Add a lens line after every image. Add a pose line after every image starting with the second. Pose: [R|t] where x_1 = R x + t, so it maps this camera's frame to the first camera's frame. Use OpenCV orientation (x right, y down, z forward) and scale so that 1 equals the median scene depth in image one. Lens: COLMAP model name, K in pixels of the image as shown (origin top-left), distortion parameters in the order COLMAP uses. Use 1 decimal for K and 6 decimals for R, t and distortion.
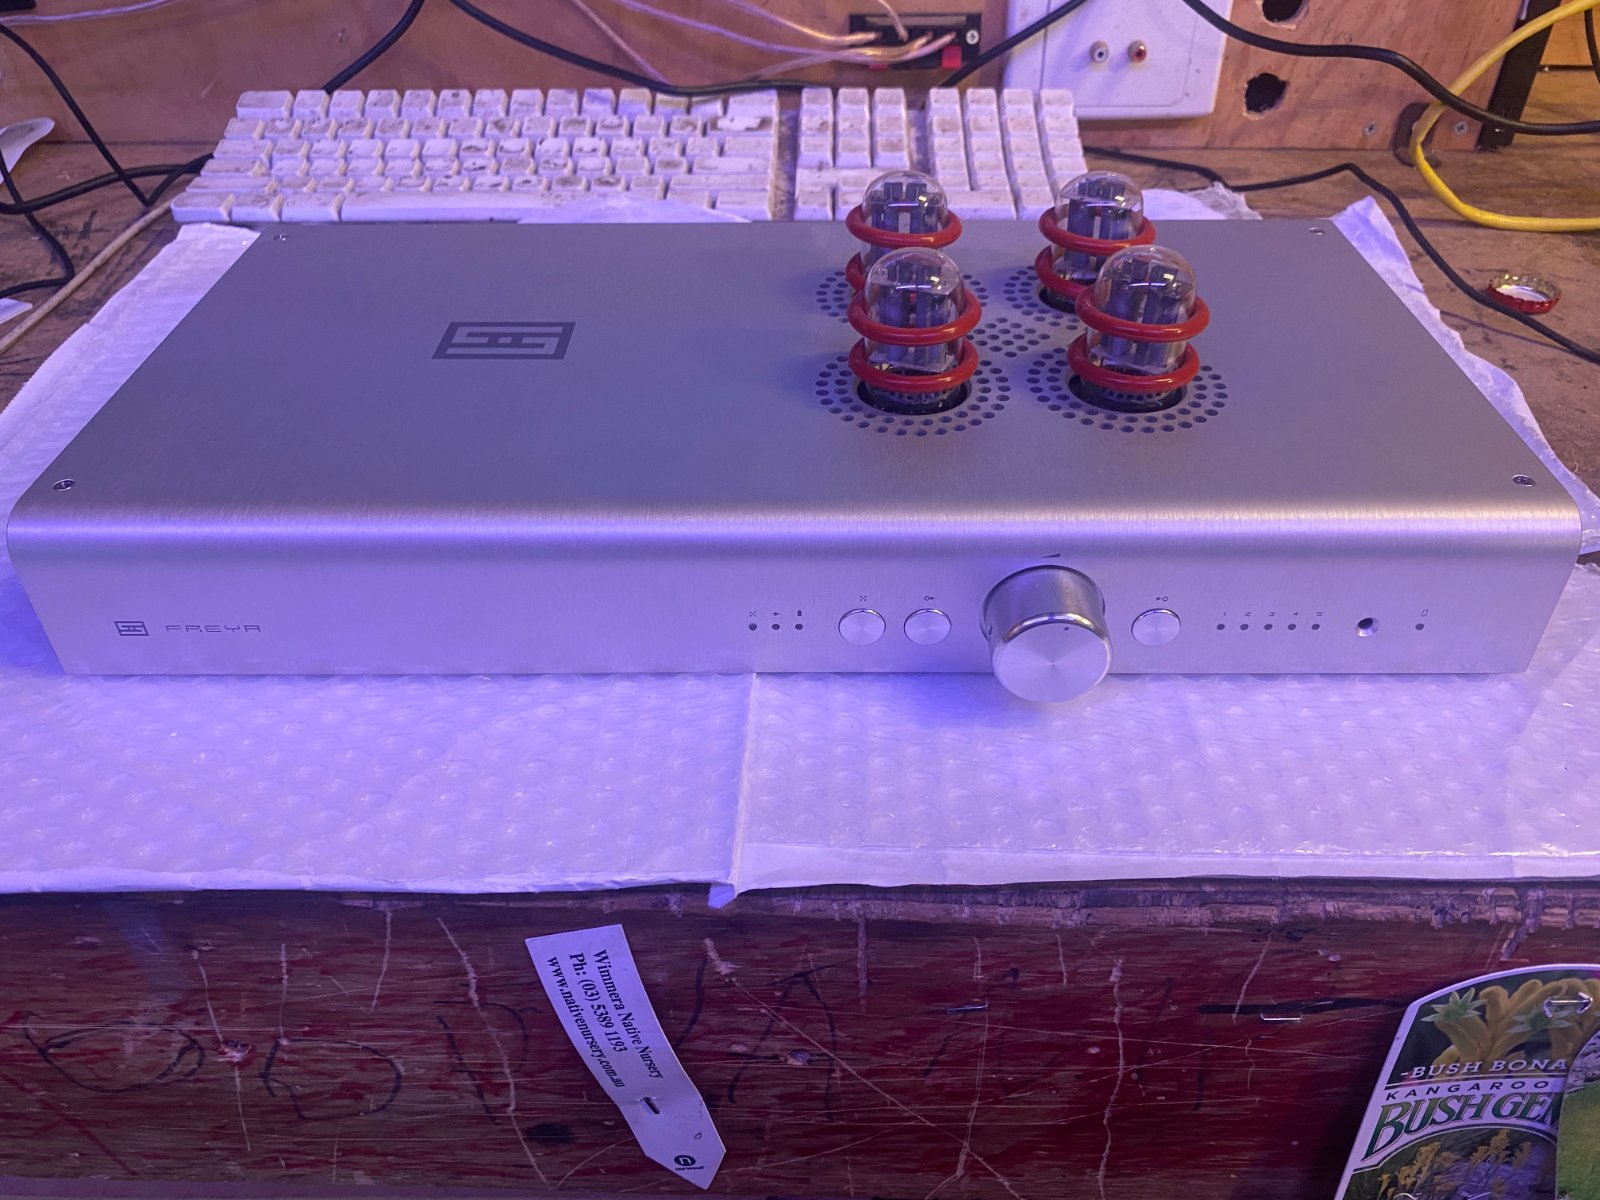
lens RADIAL K [[1262.3, 0, 799.0], [0, 1262.3, 583.9], [0, 0, 1]] dist [0.001719, -0.001211]
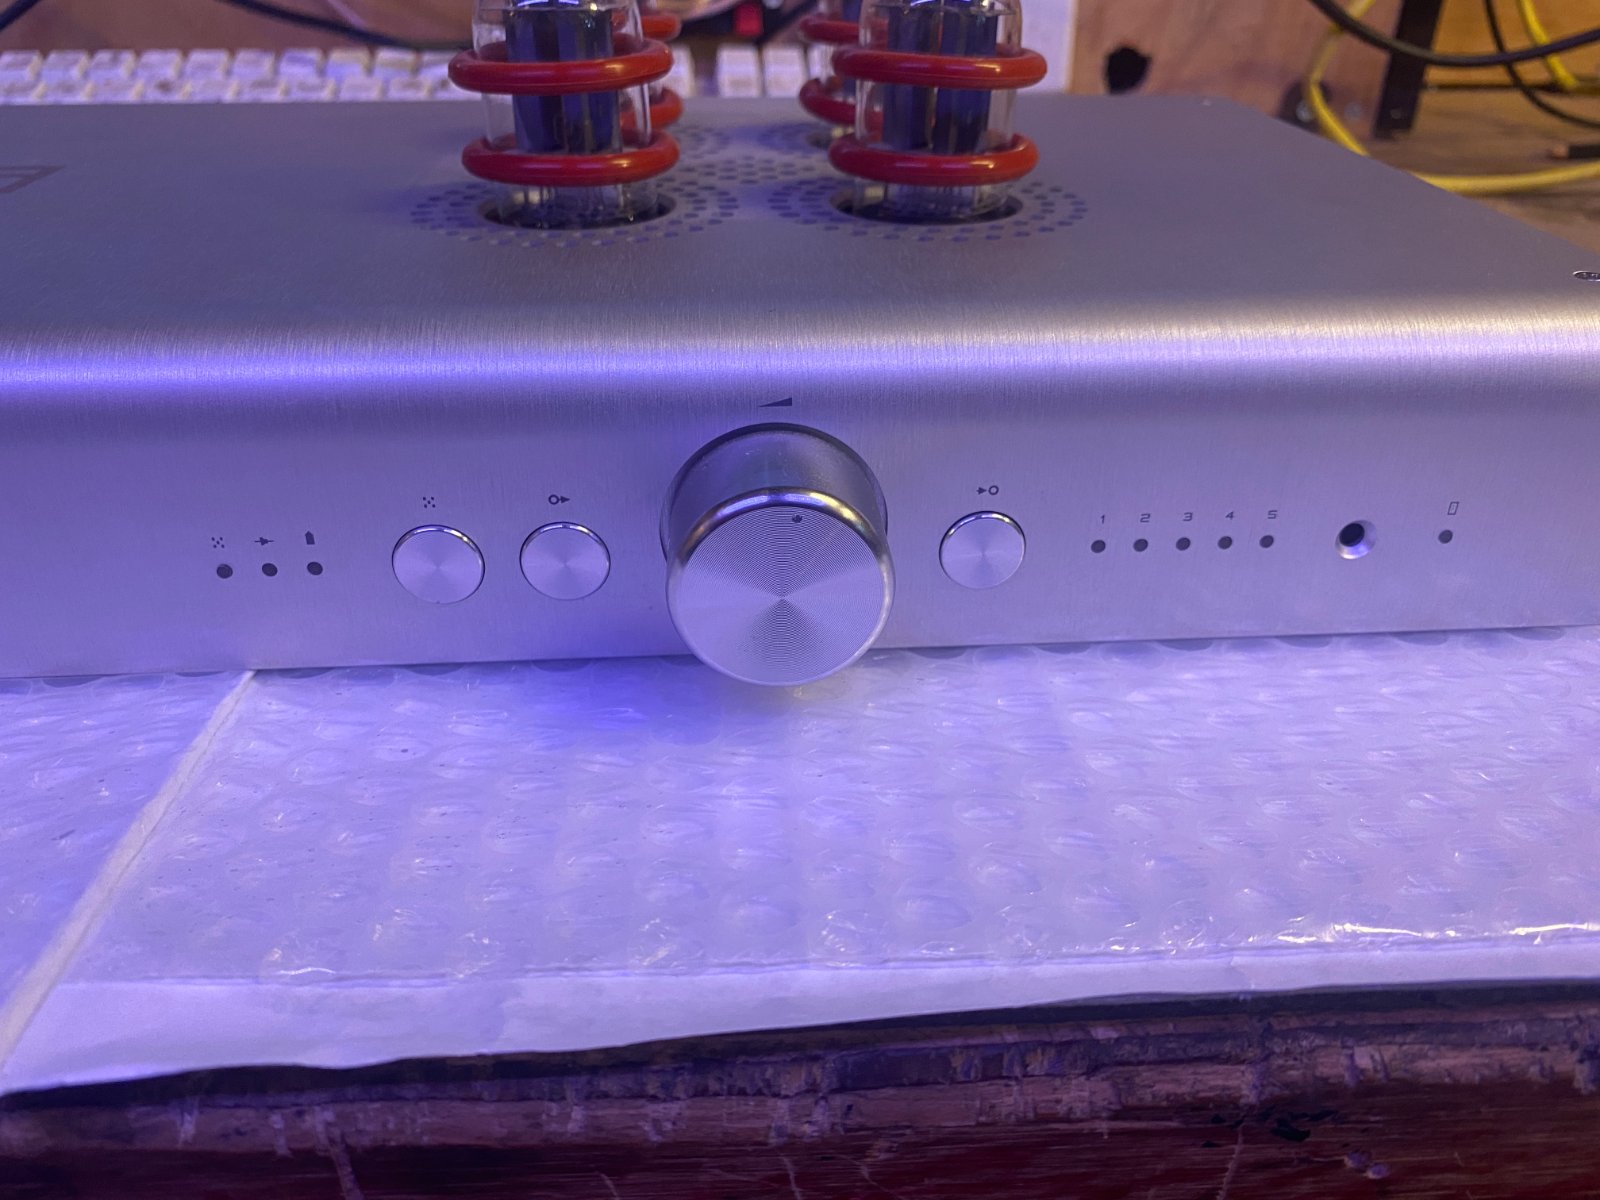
lens RADIAL K [[1262.9, 0, 800.0], [0, 1262.9, 600.0], [0, 0, 1]] dist [-0.006967, -0.003225]
pose [[0.996857, -0.029832, 0.073384, 0.158862], [0.039132, 0.990905, -0.128746, 0.119839], [-0.068876, 0.131214, 0.988959, 0.456867]]
